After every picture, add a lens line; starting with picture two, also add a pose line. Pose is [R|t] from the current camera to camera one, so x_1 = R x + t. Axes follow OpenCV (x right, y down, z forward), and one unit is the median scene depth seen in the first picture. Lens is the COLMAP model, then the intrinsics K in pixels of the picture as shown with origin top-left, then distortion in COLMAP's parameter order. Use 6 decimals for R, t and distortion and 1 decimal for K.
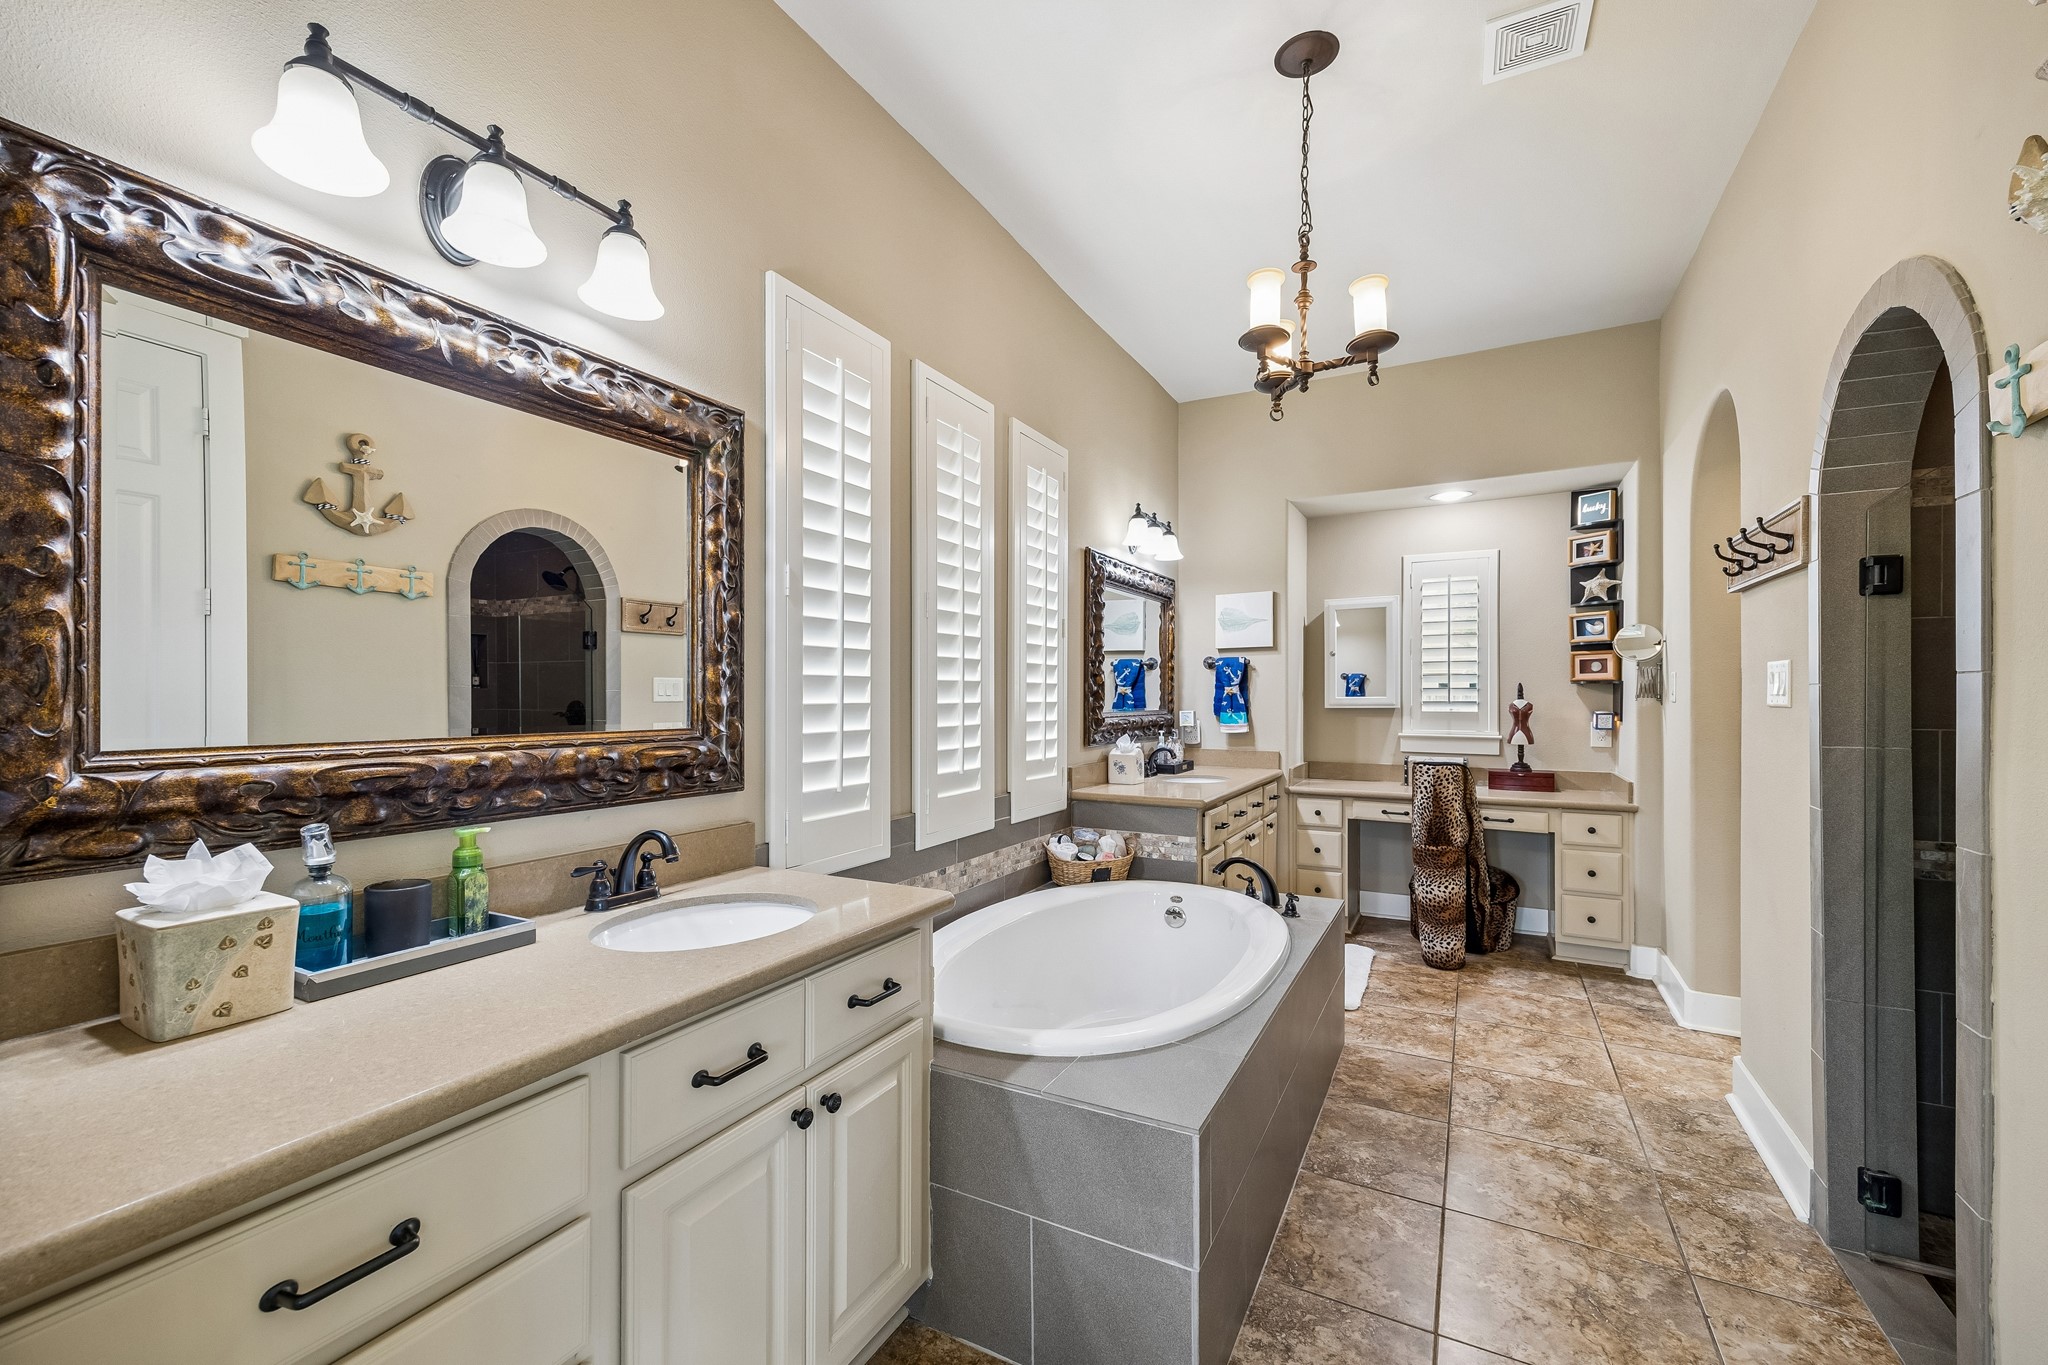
lens RADIAL K [[832.0, 0, 1020.3], [0, 832.0, 688.2], [0, 0, 1]] dist [0.002328, 0.000143]
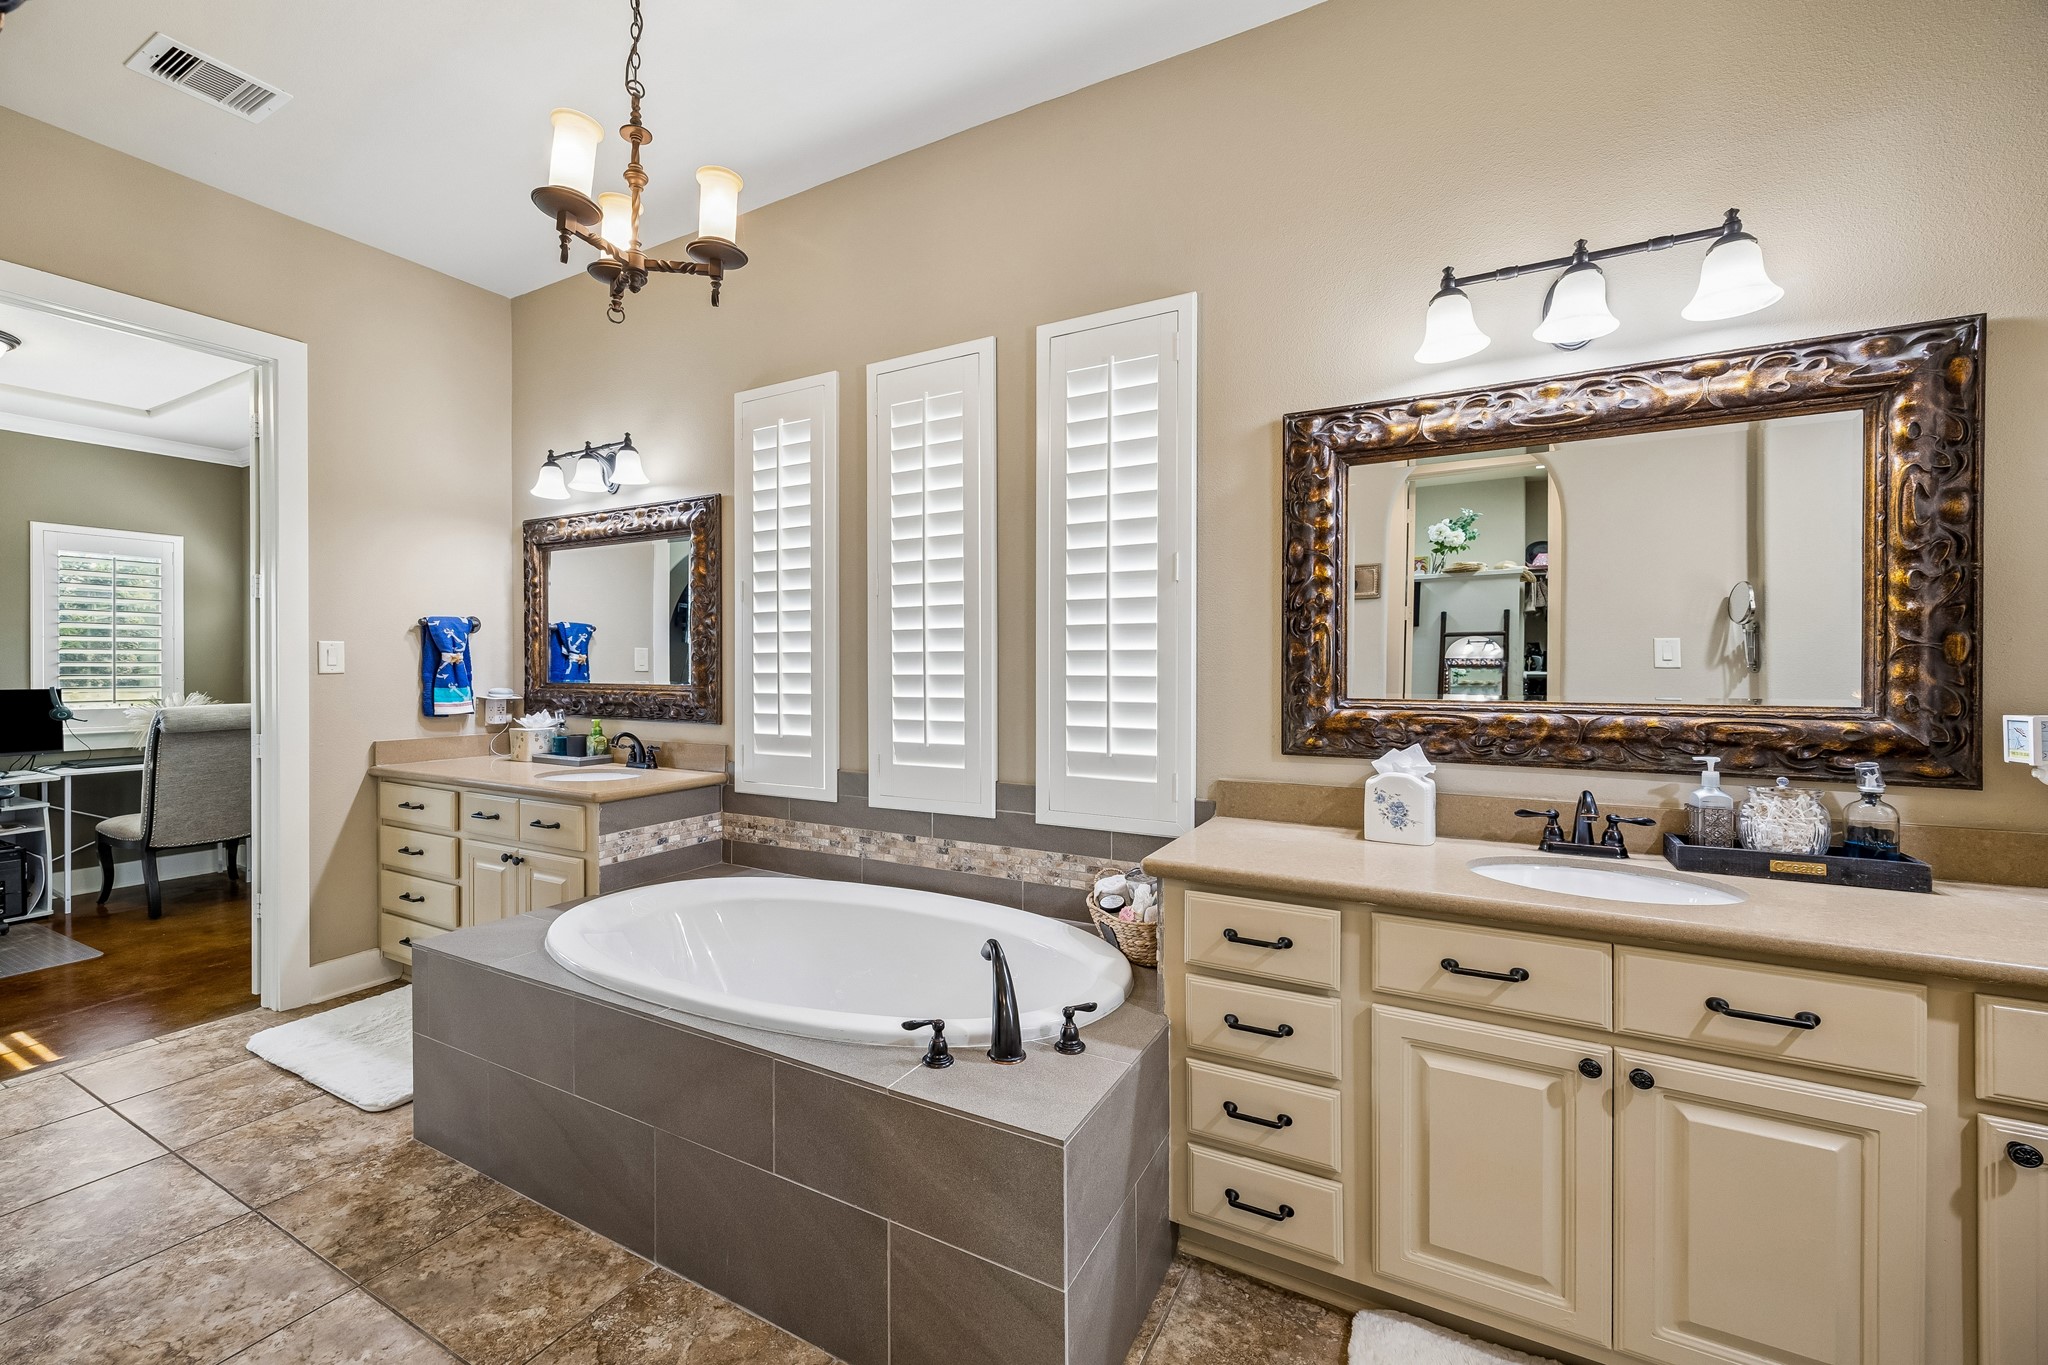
lens RADIAL K [[852.6, 0, 1018.8], [0, 852.6, 677.2], [0, 0, 1]] dist [-0.004262, -0.000428]
pose [[0.000562, 0.005661, -0.999984, 1.017115], [0.003415, 0.999978, 0.005663, 0.016291], [0.999994, -0.003418, 0.000543, 1.201915]]
